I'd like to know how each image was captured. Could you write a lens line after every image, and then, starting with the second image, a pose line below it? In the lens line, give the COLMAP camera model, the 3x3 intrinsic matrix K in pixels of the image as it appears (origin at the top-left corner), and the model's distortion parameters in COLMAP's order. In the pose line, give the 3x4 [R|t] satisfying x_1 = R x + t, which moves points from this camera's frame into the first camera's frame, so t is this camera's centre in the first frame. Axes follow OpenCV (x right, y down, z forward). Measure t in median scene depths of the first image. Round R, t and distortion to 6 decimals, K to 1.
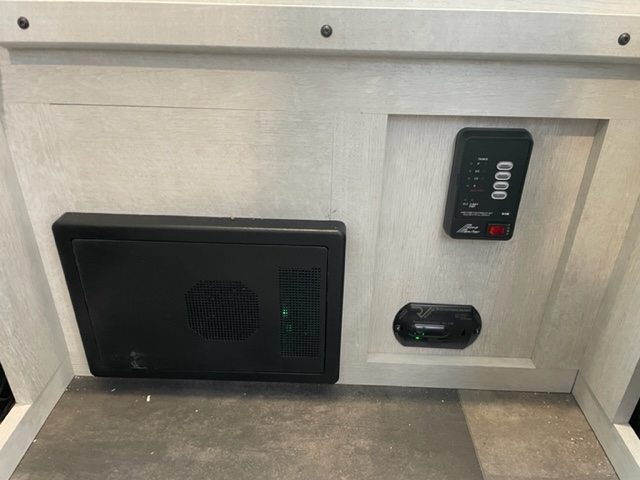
lens RADIAL K [[482.4, 0, 321.3], [0, 482.4, 239.8], [0, 0, 1]] dist [0.079948, -0.103740]
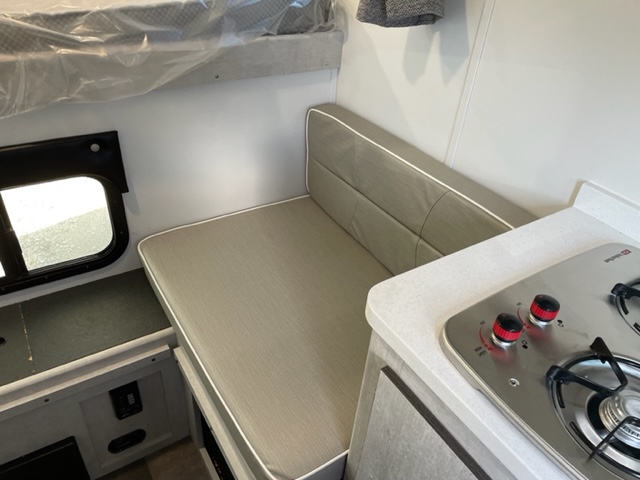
lens RADIAL K [[482.4, 0, 321.1], [0, 482.4, 236.9], [0, 0, 1]] dist [0.079948, -0.103740]
pose [[0.830620, -0.280599, 0.480973, 0.156892], [0.207125, 0.957467, 0.200890, -1.075973], [-0.516885, -0.067242, 0.853410, -1.487299]]
